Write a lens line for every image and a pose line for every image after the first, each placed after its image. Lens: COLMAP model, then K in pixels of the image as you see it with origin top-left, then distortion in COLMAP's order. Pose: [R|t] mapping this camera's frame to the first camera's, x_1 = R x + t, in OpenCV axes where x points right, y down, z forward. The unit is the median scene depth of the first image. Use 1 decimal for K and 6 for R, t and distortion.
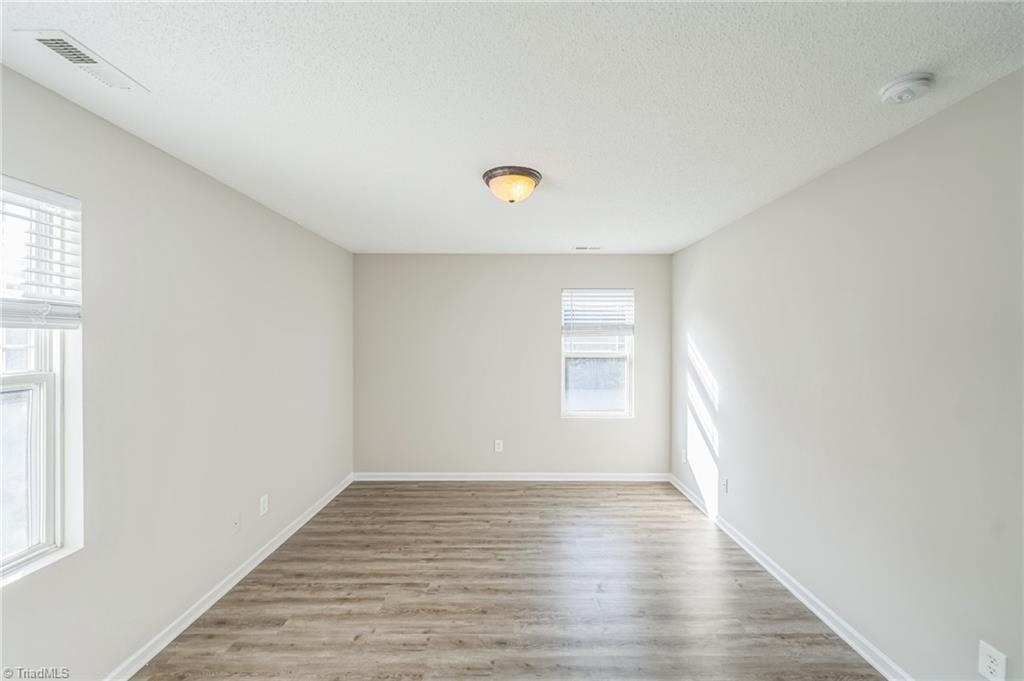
lens RADIAL K [[418.2, 0, 514.7], [0, 418.2, 339.3], [0, 0, 1]] dist [-0.001733, -0.000488]
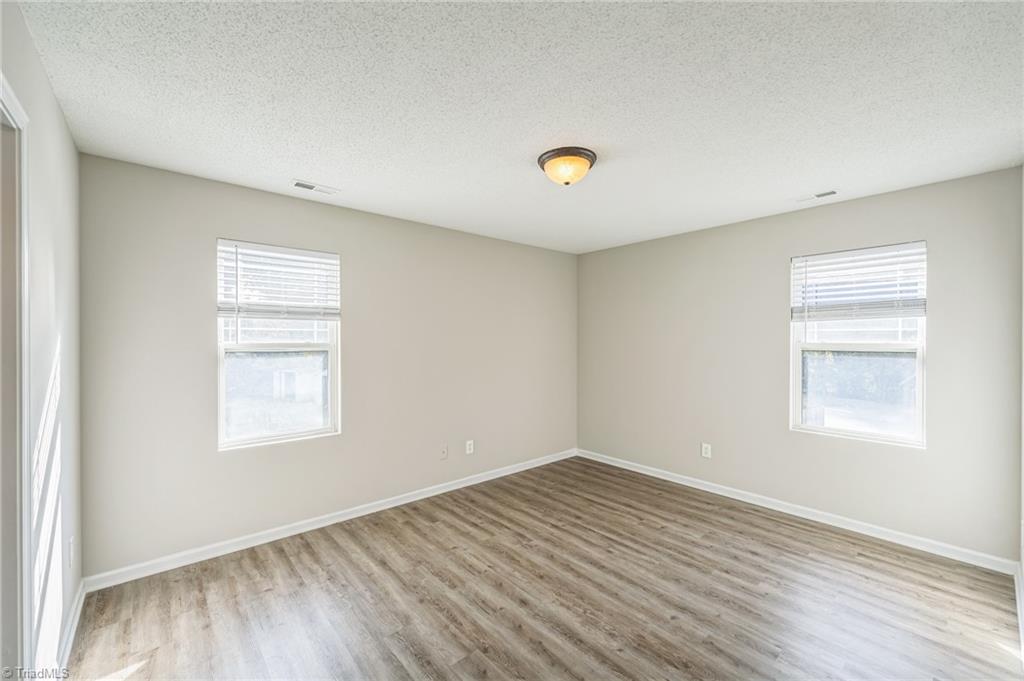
lens RADIAL K [[418.2, 0, 511.7], [0, 418.2, 338.8], [0, 0, 1]] dist [-0.001733, -0.000488]
pose [[0.645325, -0.004058, -0.763898, 0.496245], [0.002681, 0.999992, -0.003048, 0.034668], [0.763904, -0.000081, 0.645330, 0.182632]]
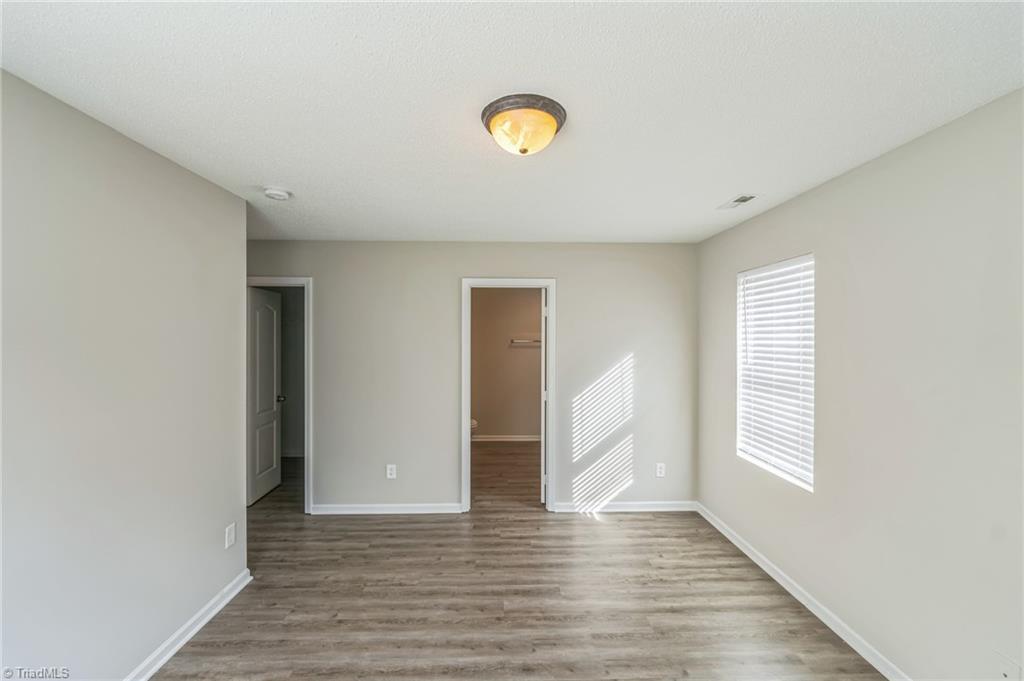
lens RADIAL K [[418.2, 0, 515.2], [0, 418.2, 342.5], [0, 0, 1]] dist [-0.001733, -0.000488]
pose [[-0.999601, -0.010574, -0.026193, 0.018875], [-0.010940, 0.999844, 0.013866, -0.015743], [0.026043, 0.014147, -0.999561, 1.243524]]
